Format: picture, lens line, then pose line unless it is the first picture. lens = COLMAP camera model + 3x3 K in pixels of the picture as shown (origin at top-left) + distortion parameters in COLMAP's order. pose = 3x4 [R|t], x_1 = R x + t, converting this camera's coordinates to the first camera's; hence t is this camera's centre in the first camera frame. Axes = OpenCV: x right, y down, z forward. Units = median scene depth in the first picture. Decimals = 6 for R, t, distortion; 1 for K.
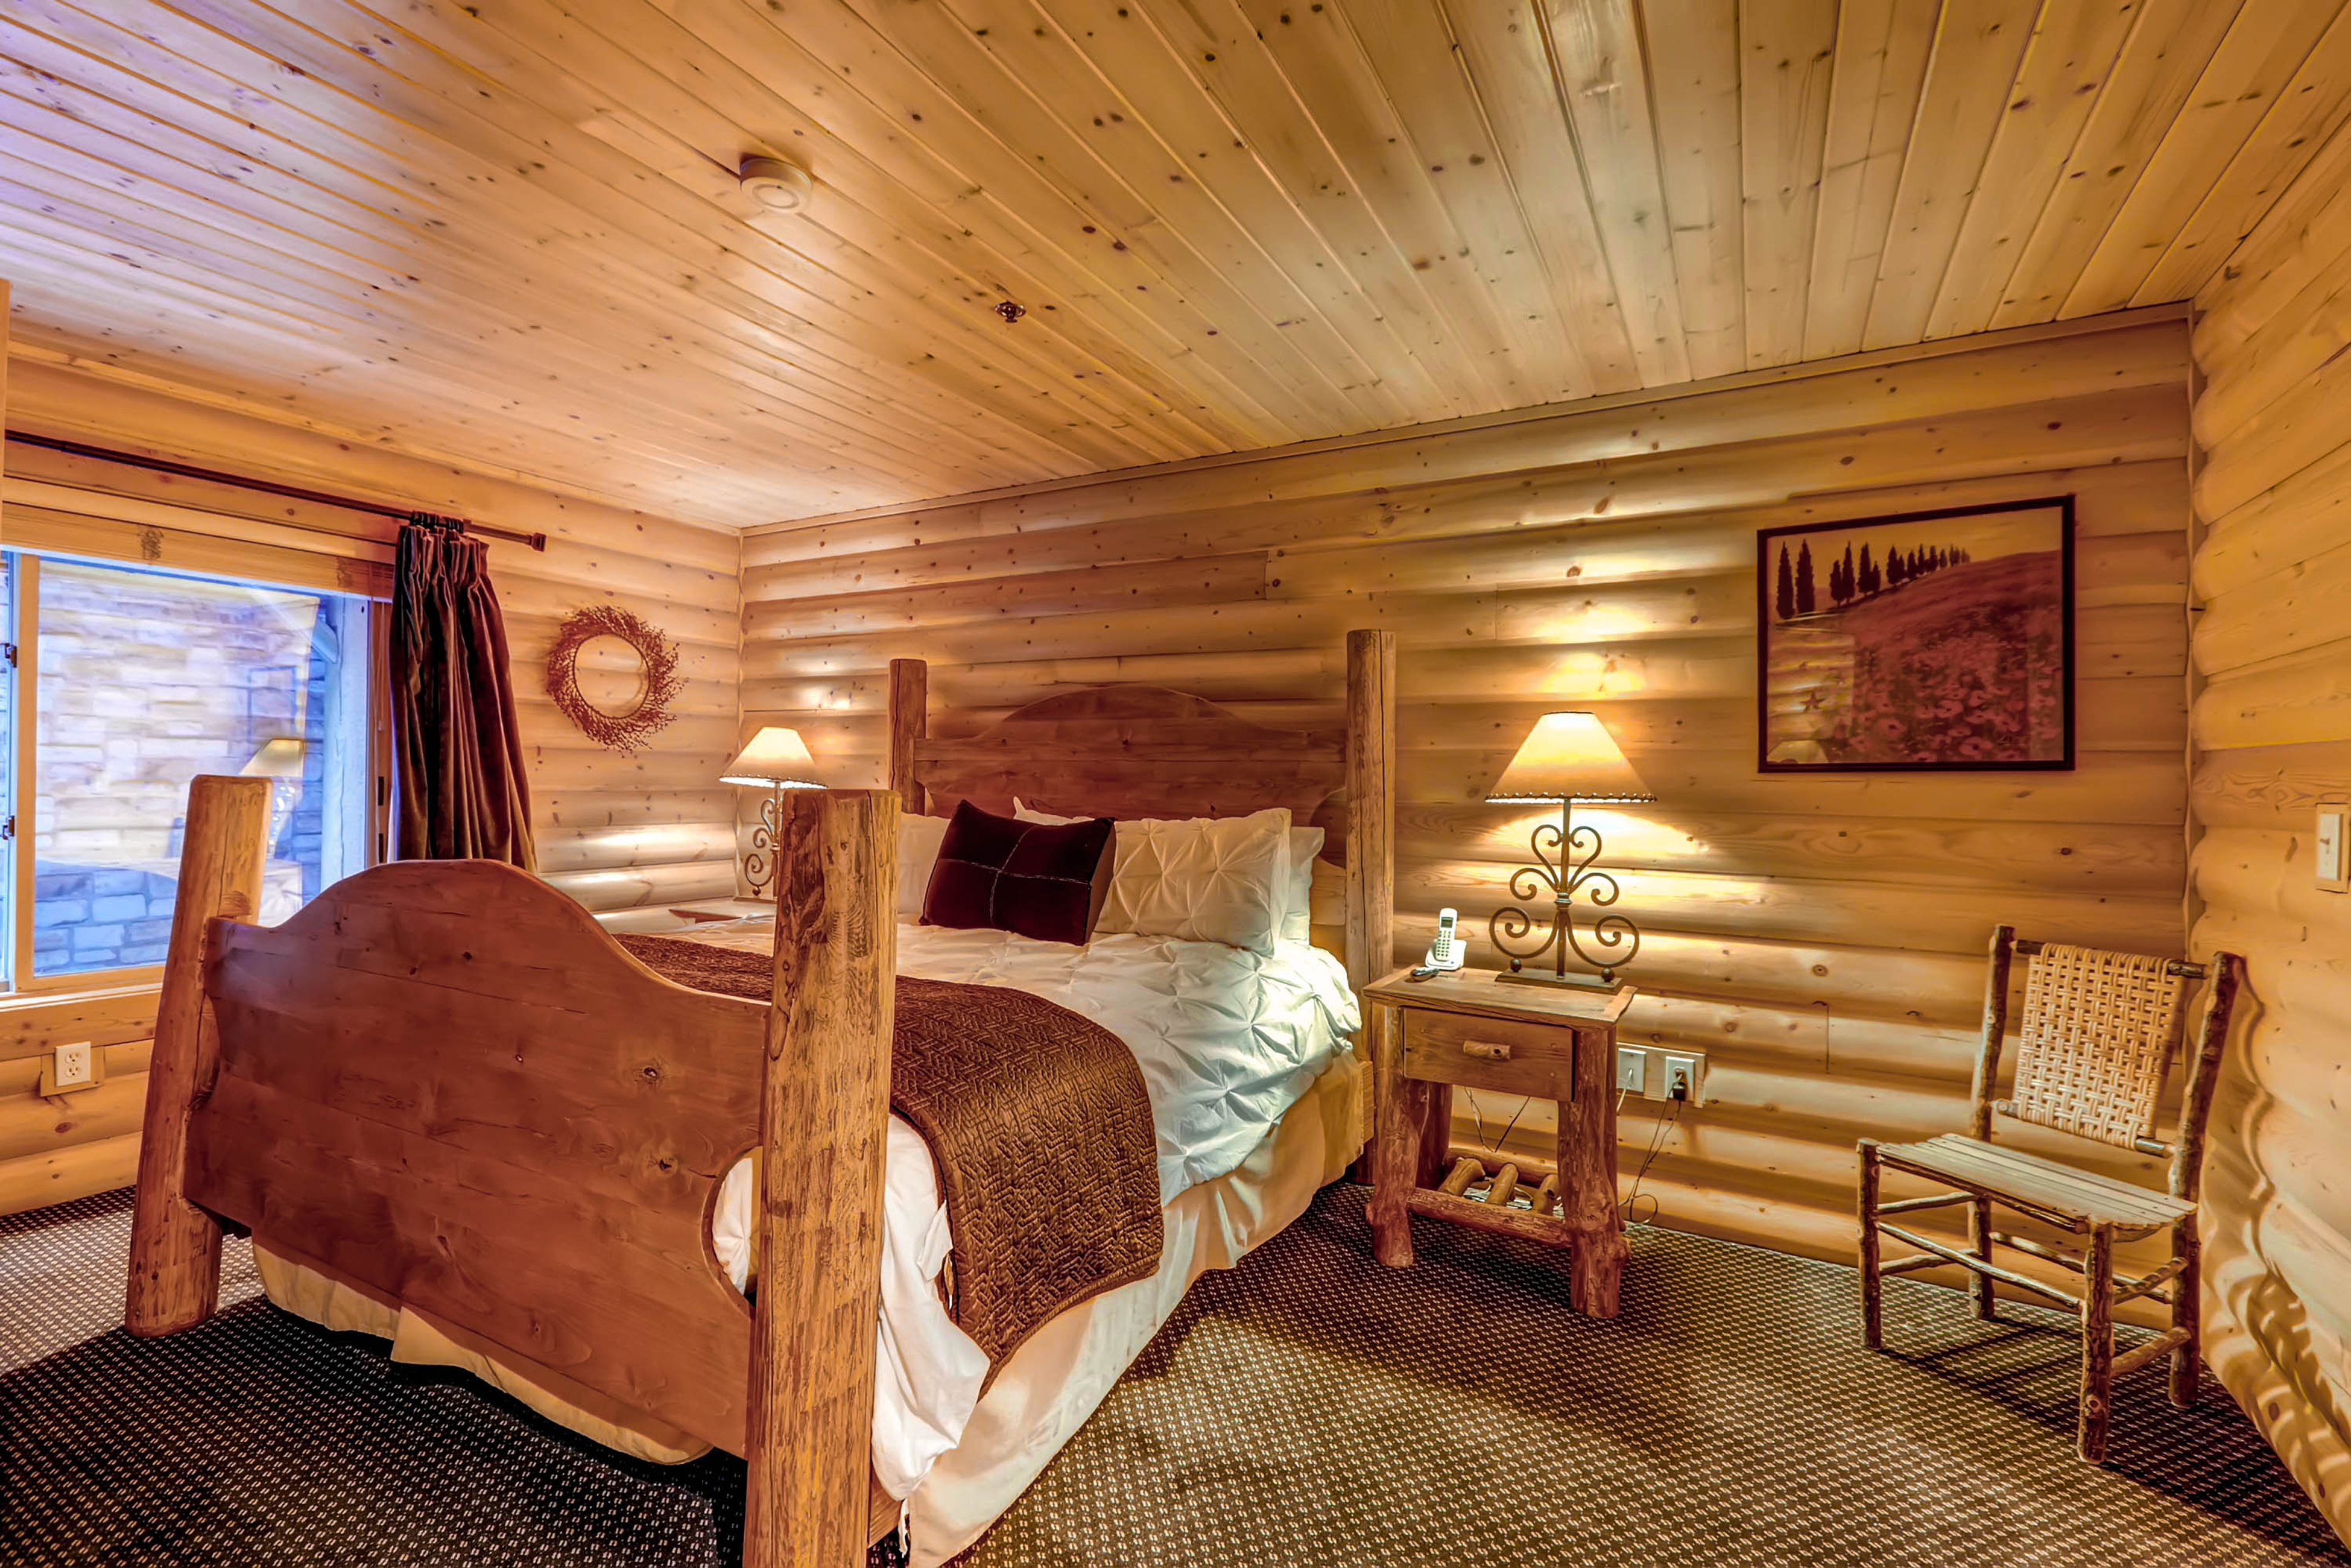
lens RADIAL K [[1031.6, 0, 1175.5], [0, 1031.6, 784.0], [0, 0, 1]] dist [0.001446, 0.000409]
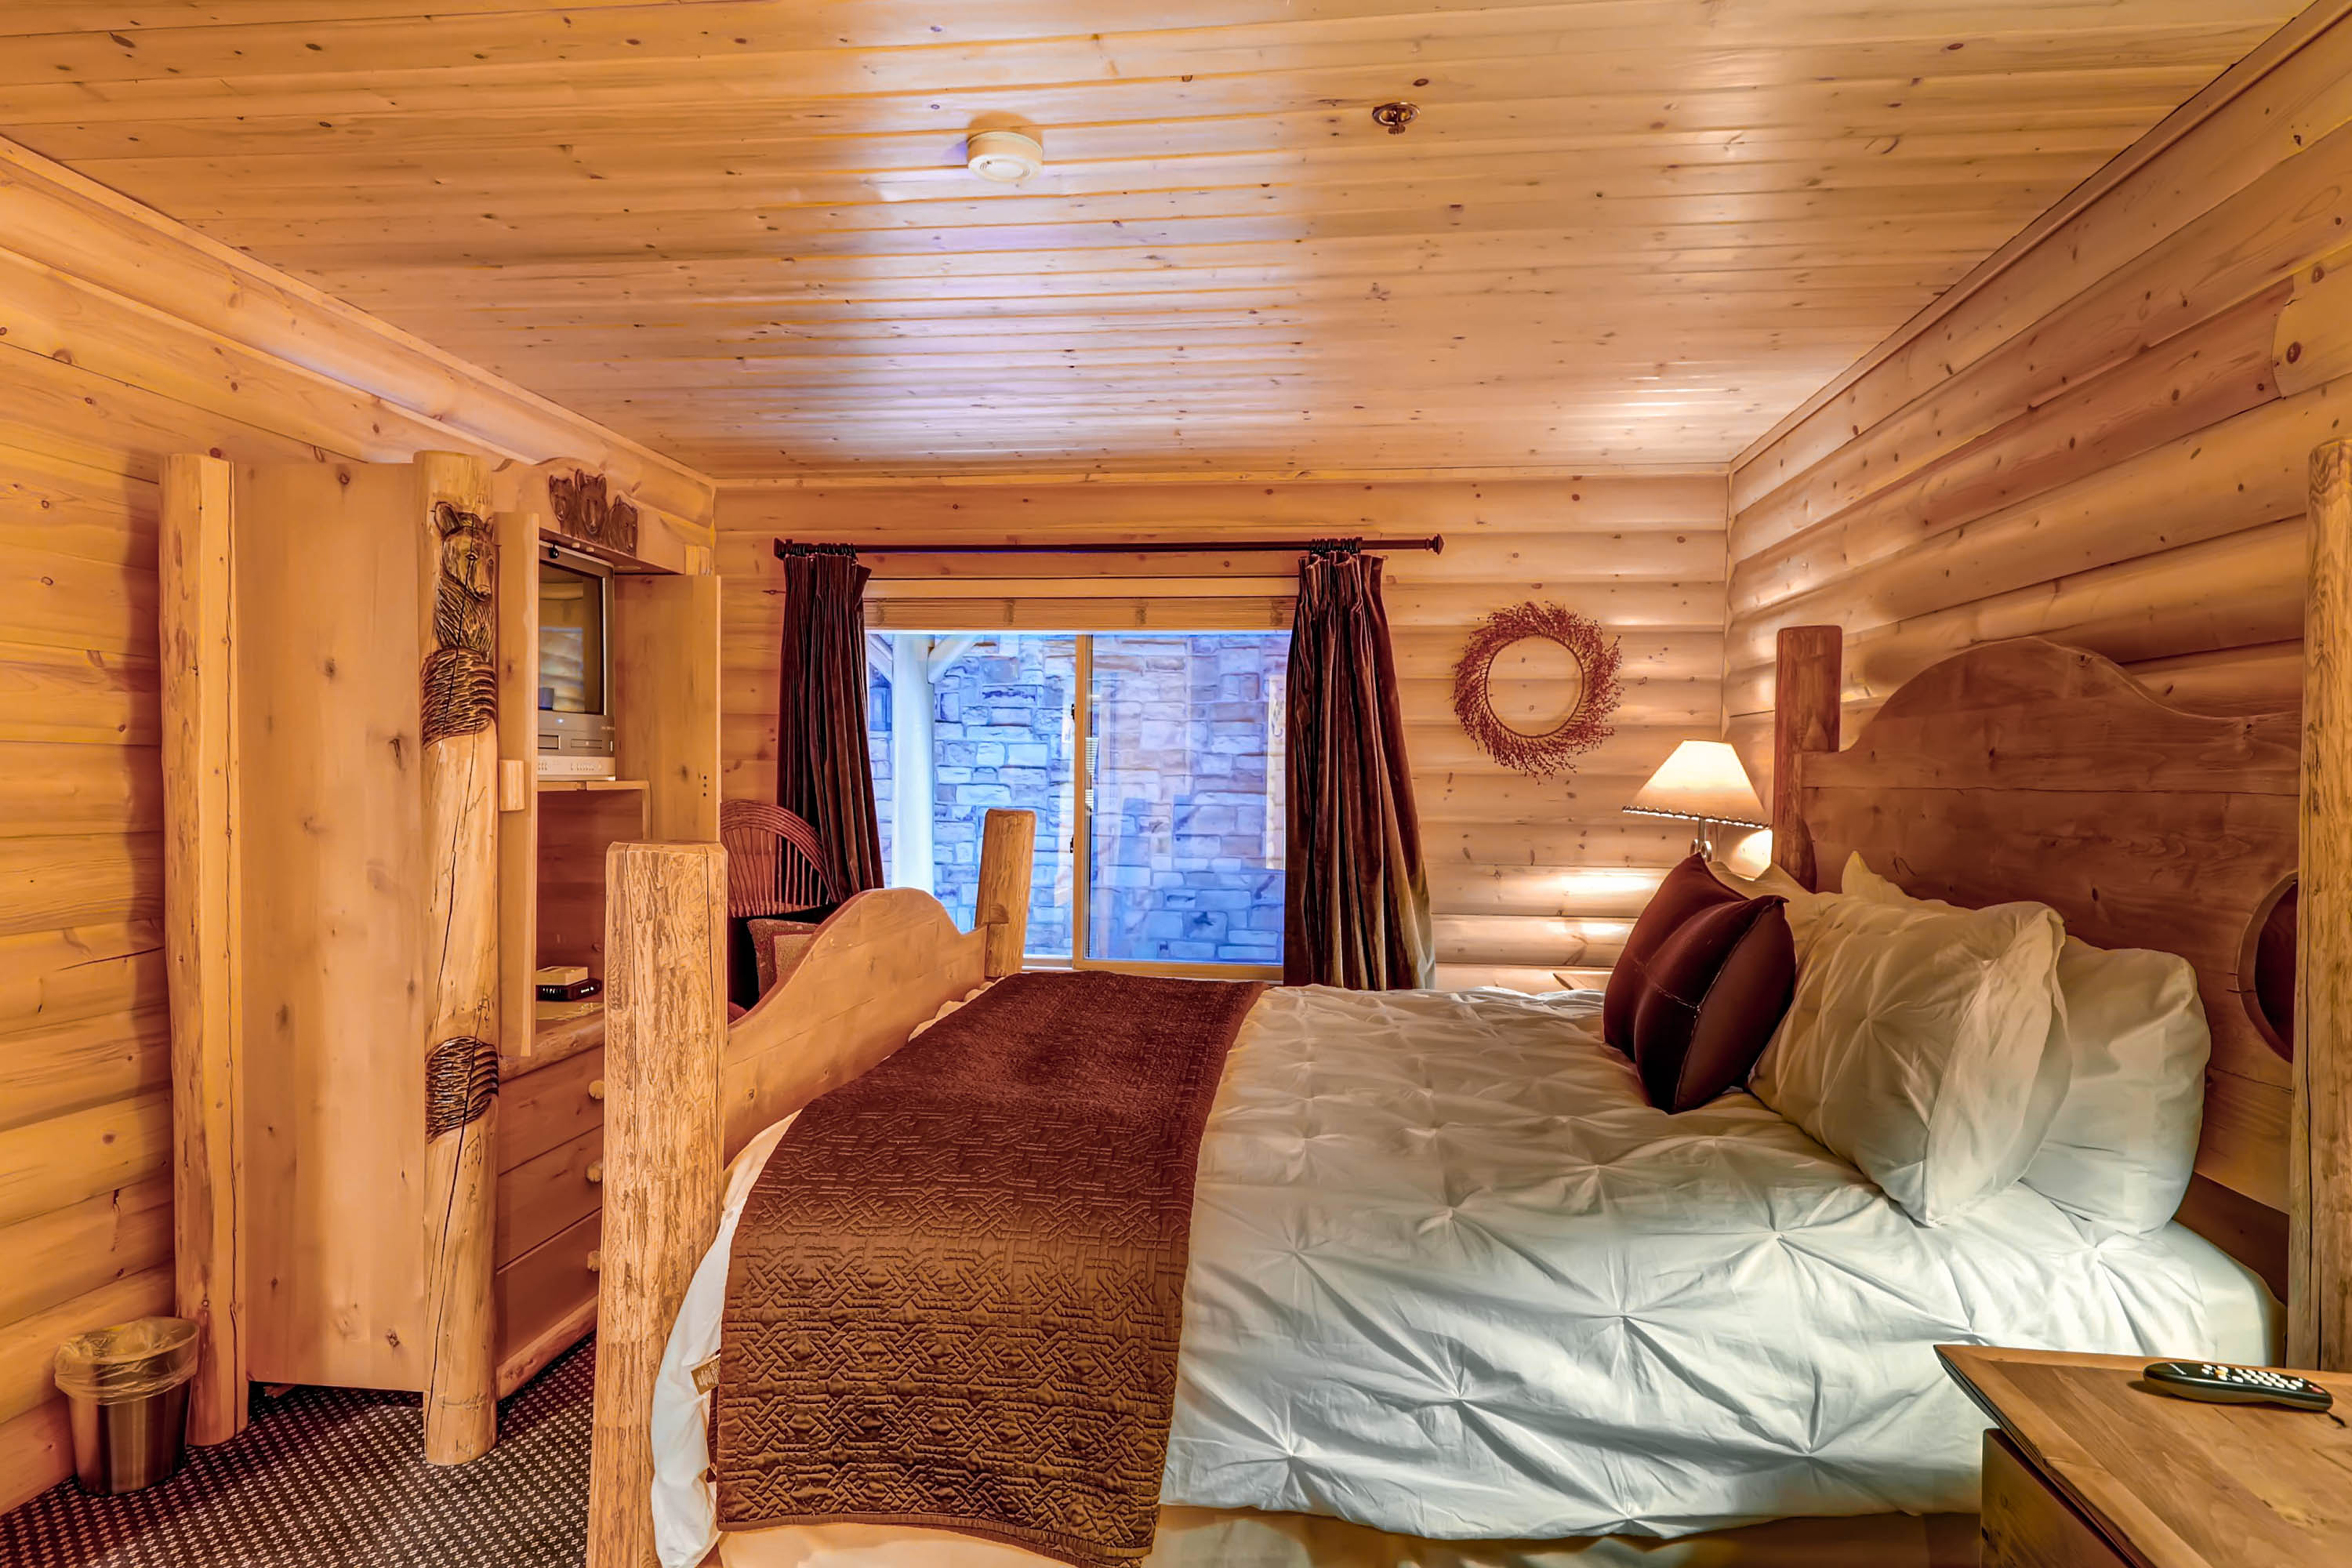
lens RADIAL K [[1349.2, 0, 1174.0], [0, 1349.2, 840.7], [0, 0, 1]] dist [0.015537, -0.000493]
pose [[0.386608, 0.032604, -0.921668, 0.412803], [-0.006406, 0.999446, 0.032668, -0.016092], [0.922222, -0.006726, 0.386602, 0.366774]]
